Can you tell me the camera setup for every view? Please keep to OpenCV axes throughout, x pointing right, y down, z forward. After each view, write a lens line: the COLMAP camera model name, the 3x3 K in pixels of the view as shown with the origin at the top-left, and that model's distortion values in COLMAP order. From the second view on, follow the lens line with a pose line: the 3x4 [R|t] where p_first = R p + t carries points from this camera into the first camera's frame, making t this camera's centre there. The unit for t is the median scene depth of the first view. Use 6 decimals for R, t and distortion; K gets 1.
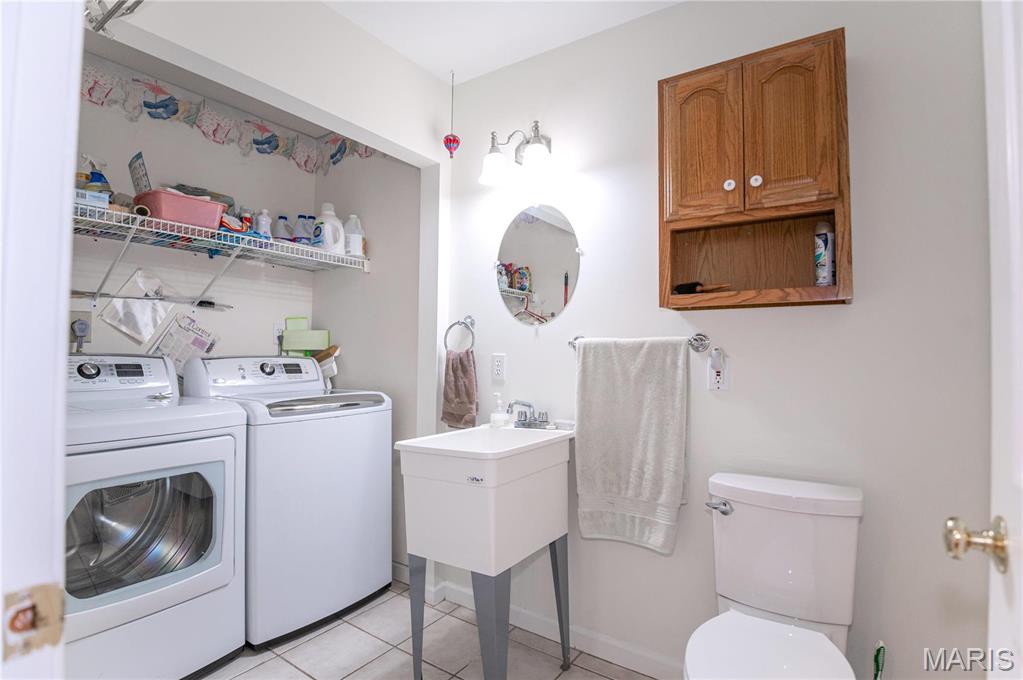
lens RADIAL K [[510.3, 0, 512.9], [0, 510.3, 337.7], [0, 0, 1]] dist [-0.031854, -0.001078]
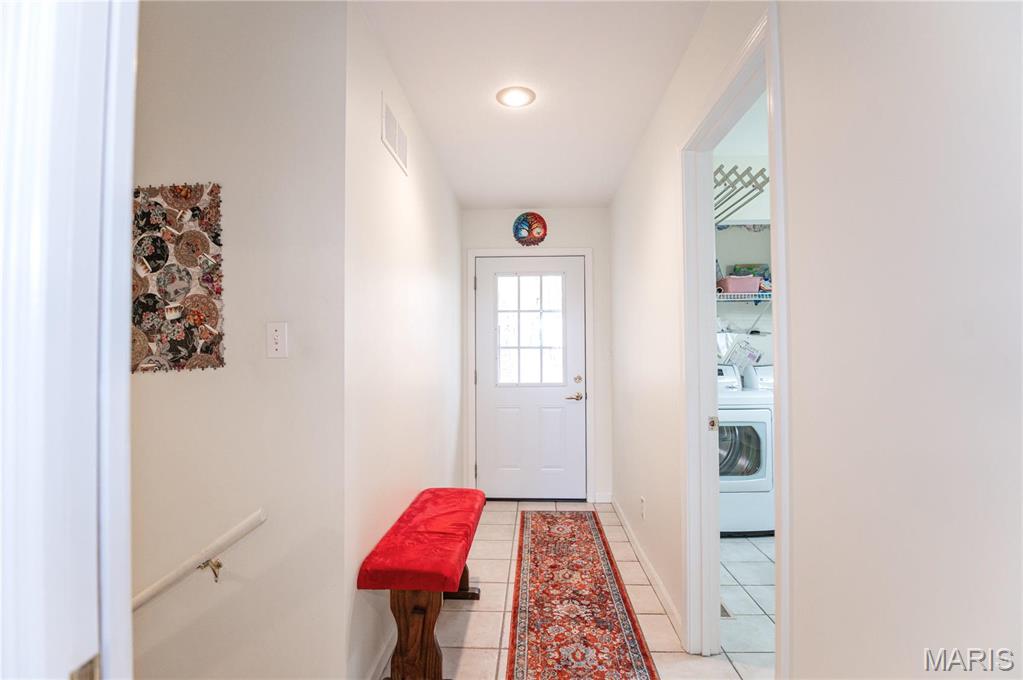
lens RADIAL K [[510.3, 0, 512.2], [0, 510.3, 340.1], [0, 0, 1]] dist [-0.031854, -0.001078]
pose [[0.531685, -0.036991, -0.846134, 0.392095], [0.032279, 0.999205, -0.023400, -0.031667], [0.846327, -0.014871, 0.532457, -0.586332]]
